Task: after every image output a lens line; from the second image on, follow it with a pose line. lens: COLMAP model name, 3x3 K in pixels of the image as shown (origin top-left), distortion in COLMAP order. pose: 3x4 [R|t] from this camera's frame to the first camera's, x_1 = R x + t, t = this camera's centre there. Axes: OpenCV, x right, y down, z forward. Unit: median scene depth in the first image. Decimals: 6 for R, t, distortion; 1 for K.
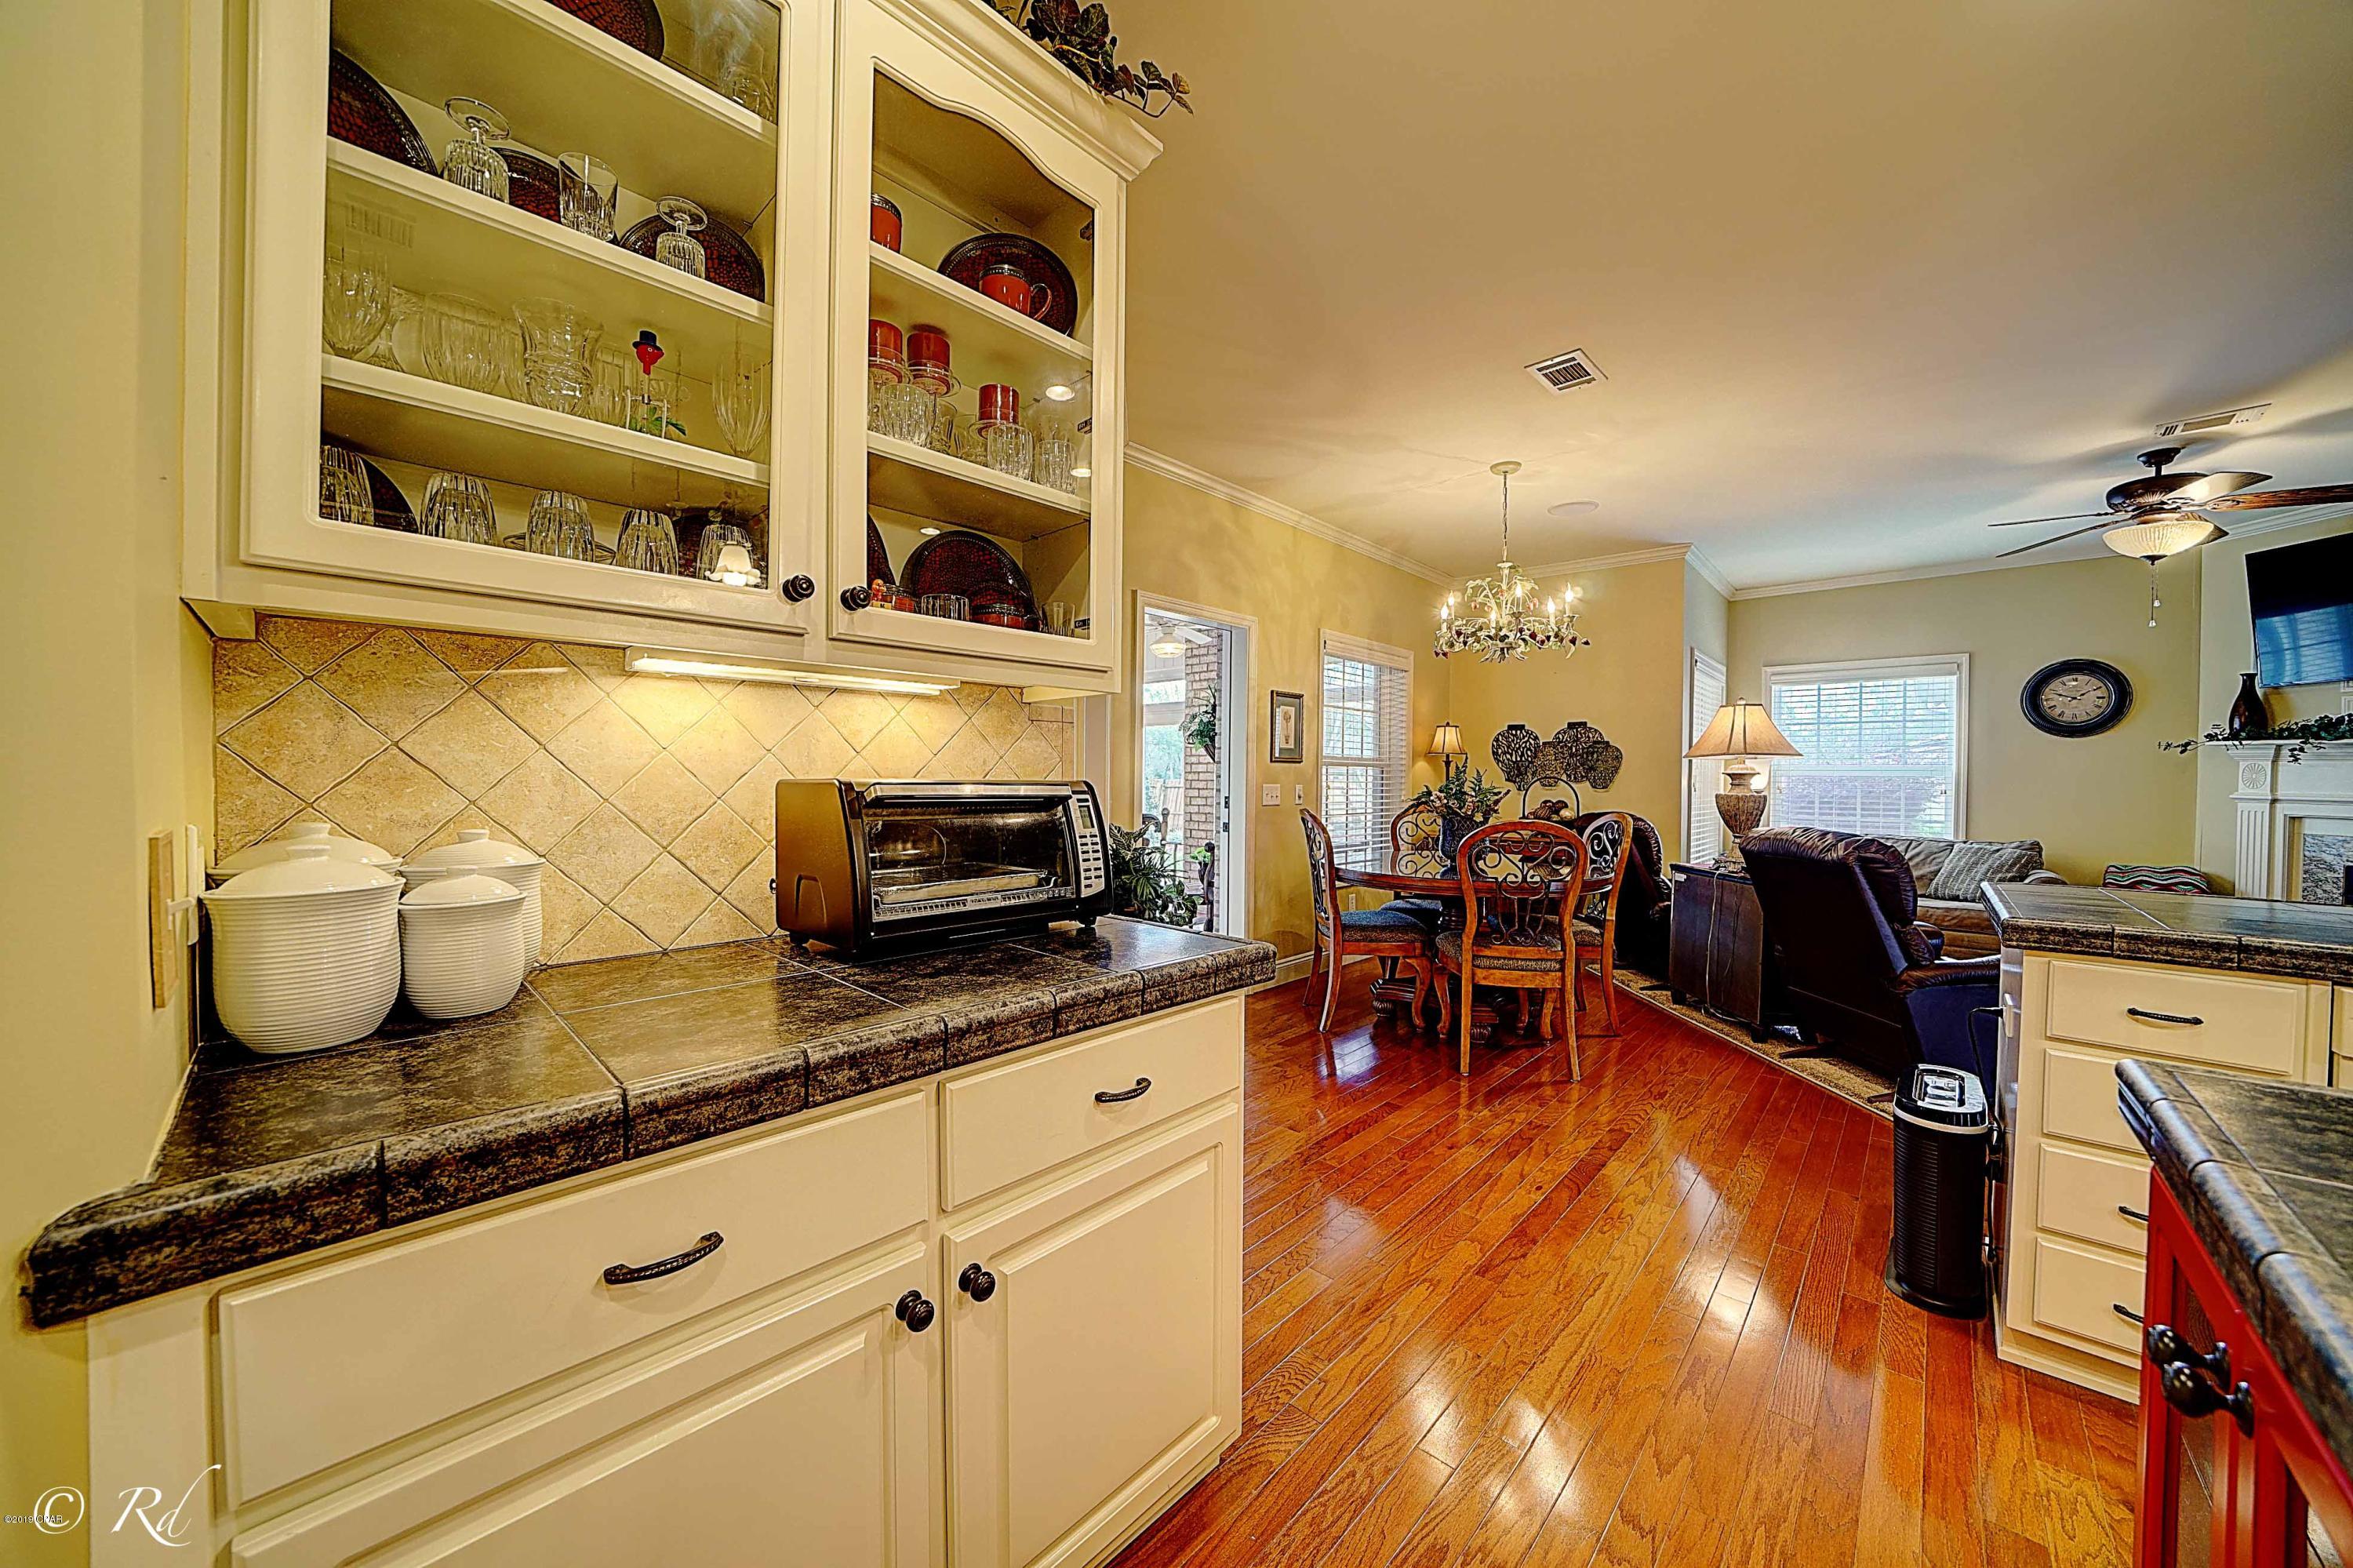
lens RADIAL K [[813.7, 0, 1173.8], [0, 813.7, 785.4], [0, 0, 1]] dist [-0.028426, 0.003576]
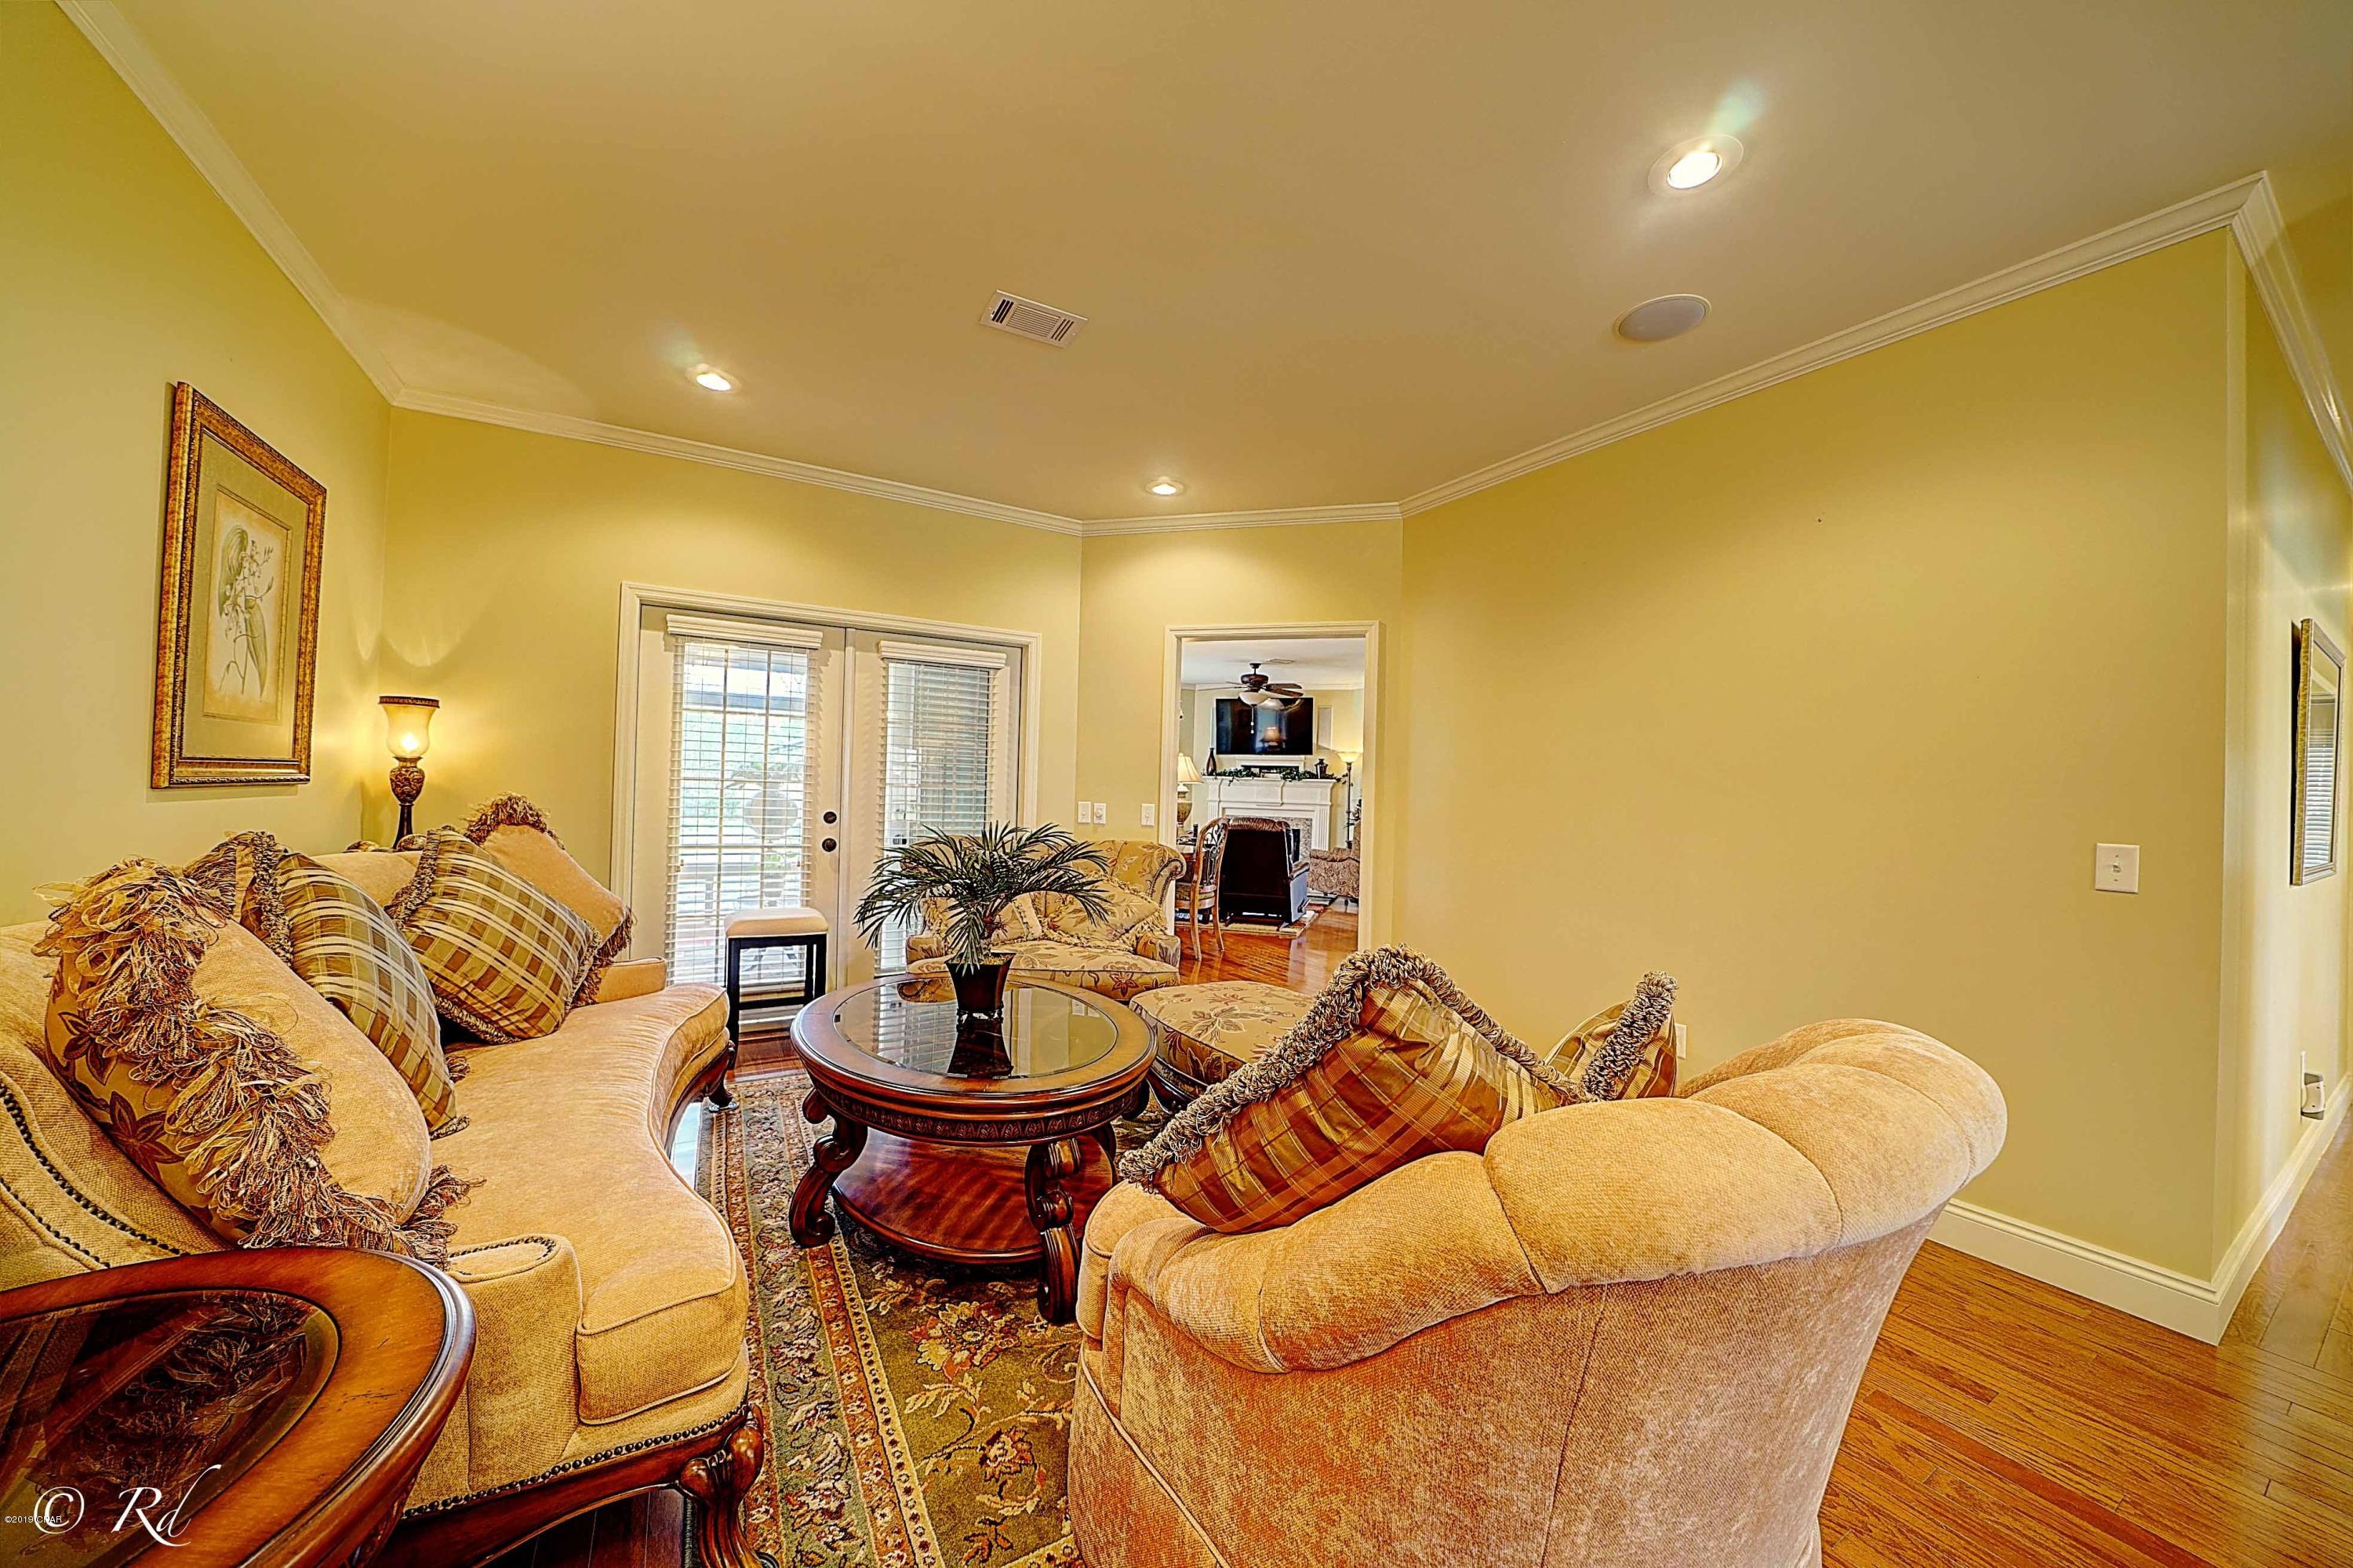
lens RADIAL K [[813.7, 0, 1173.8], [0, 813.7, 785.4], [0, 0, 1]] dist [-0.028426, 0.003576]
pose [[0.277657, 0.006051, 0.960661, -1.060705], [-0.011959, 0.999924, -0.002842, -0.020239], [-0.960606, -0.010699, 0.277708, 0.416628]]
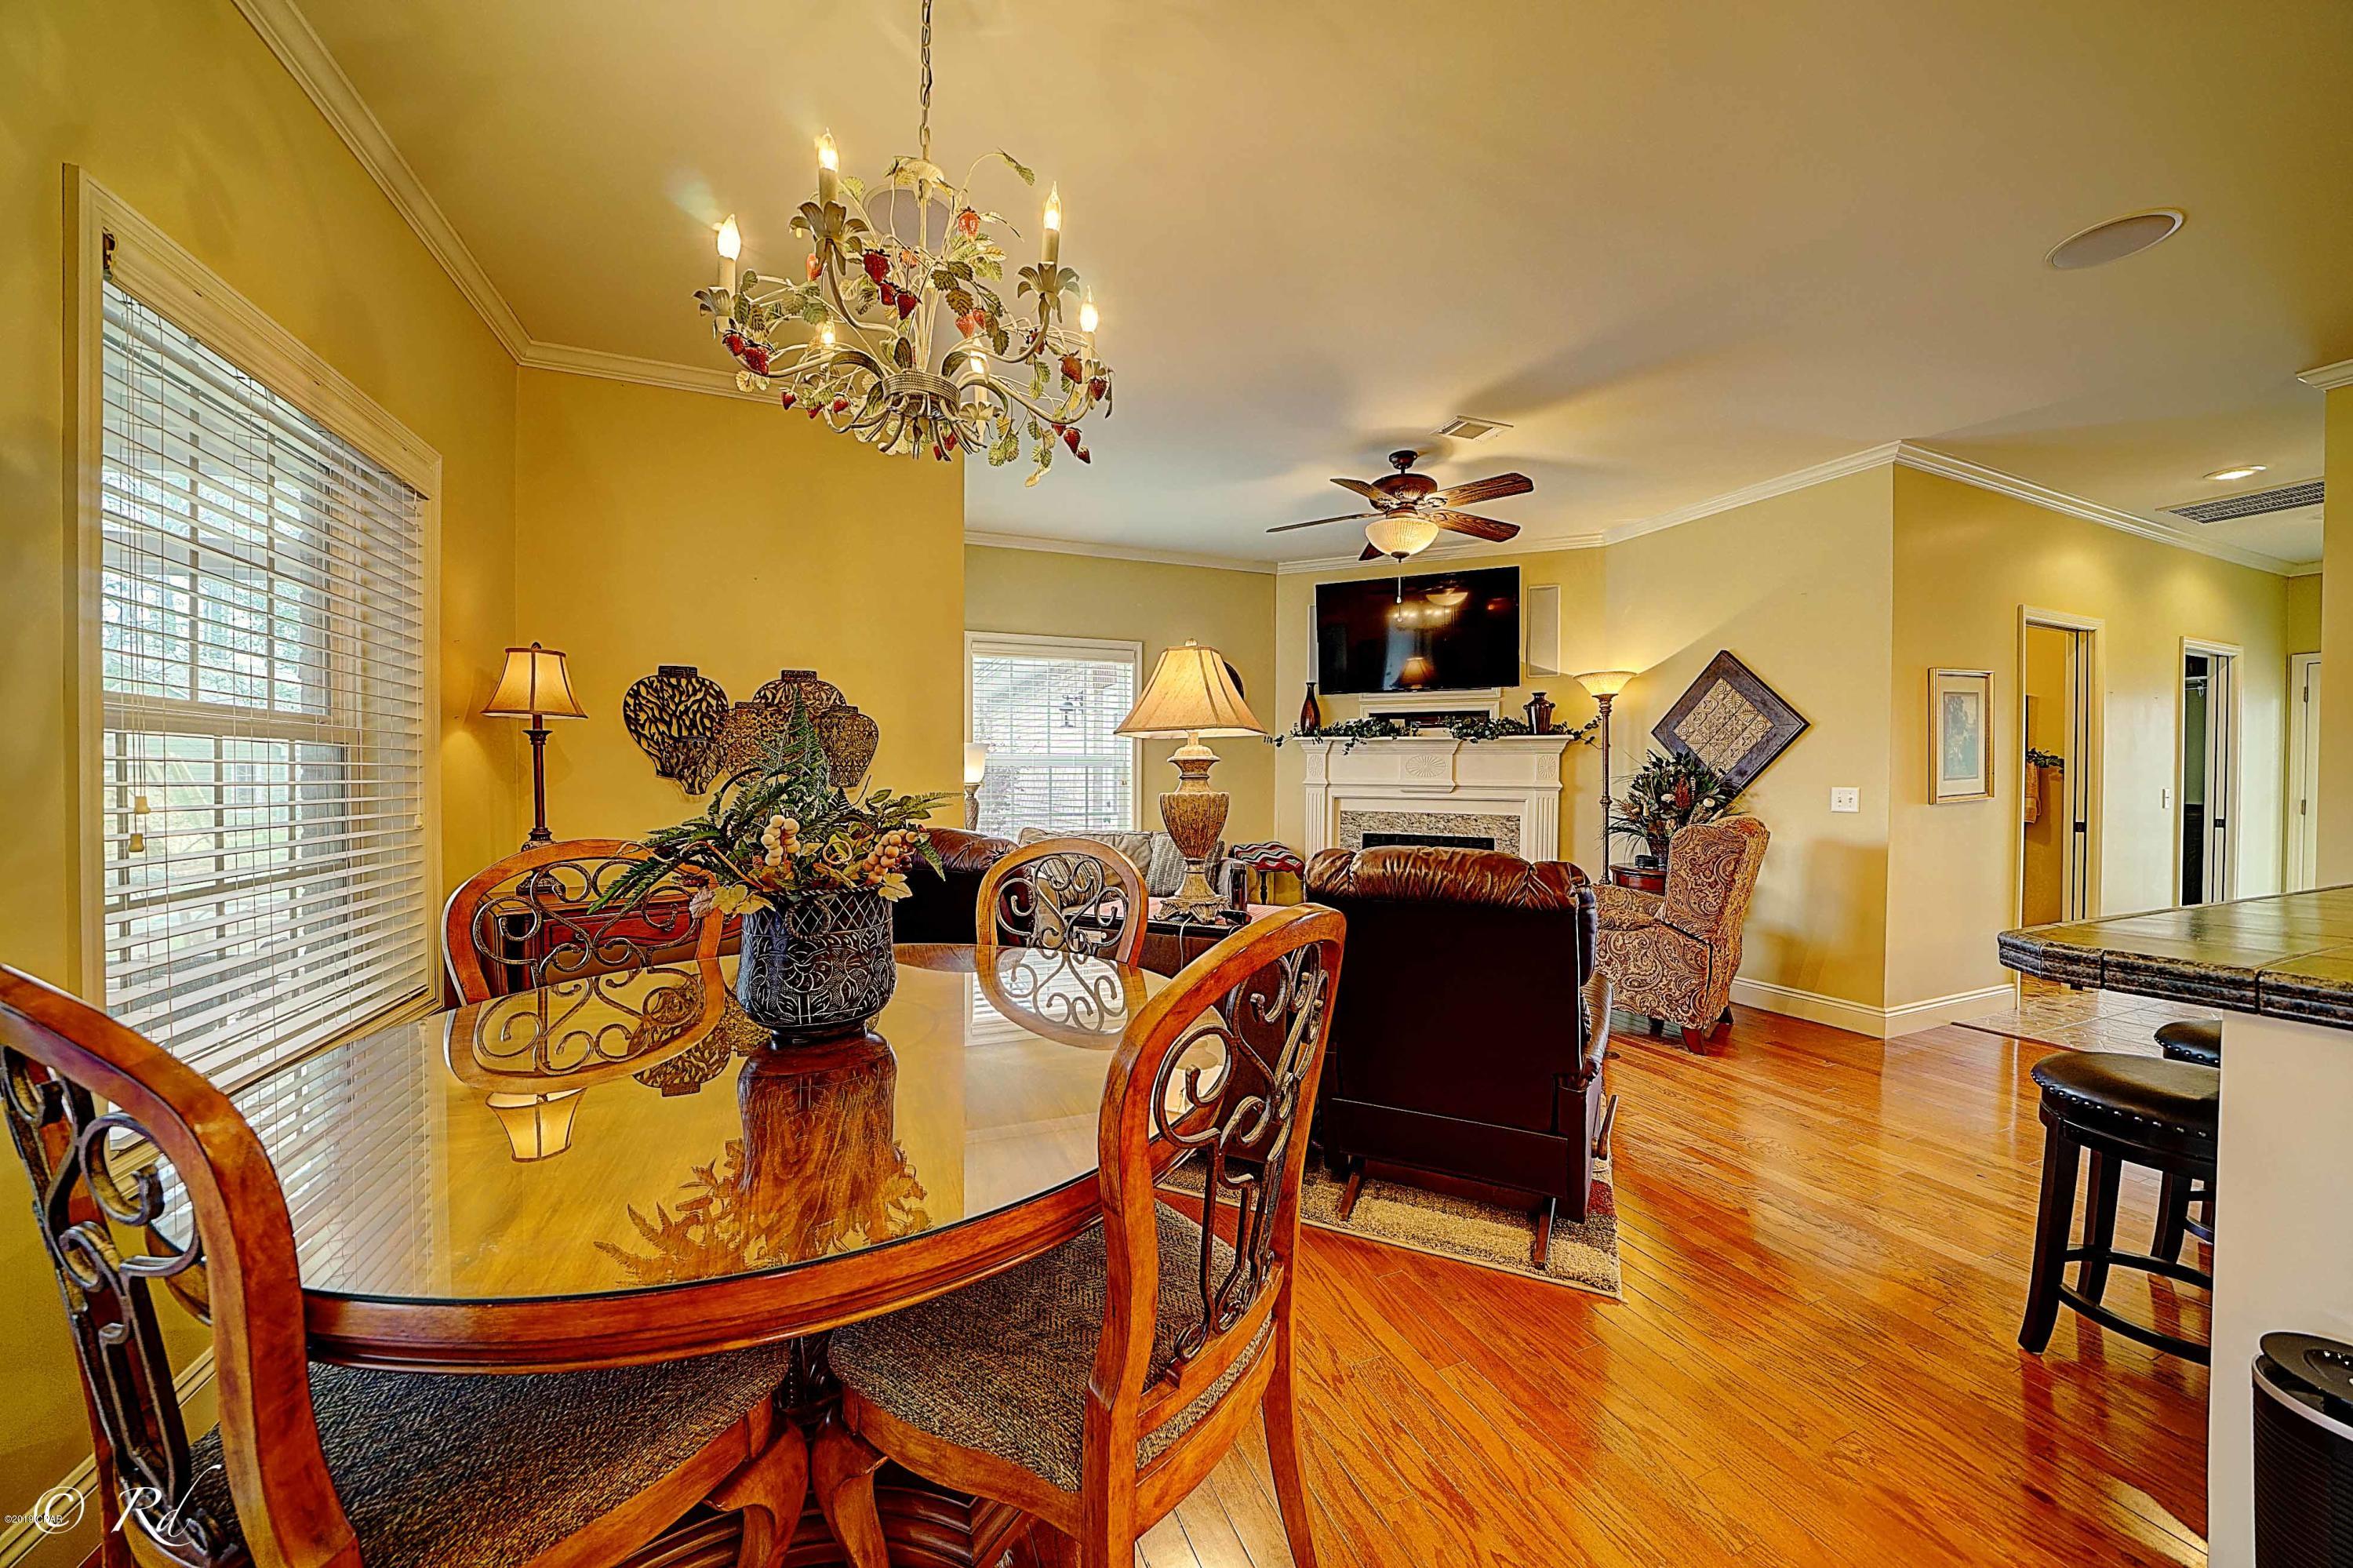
lens RADIAL K [[813.7, 0, 1173.8], [0, 813.7, 785.4], [0, 0, 1]] dist [-0.028426, 0.003576]
pose [[0.411062, -0.020313, 0.911381, 0.110295], [0.012405, 0.999784, 0.016688, -0.004614], [-0.911523, 0.004445, 0.411225, 0.668923]]
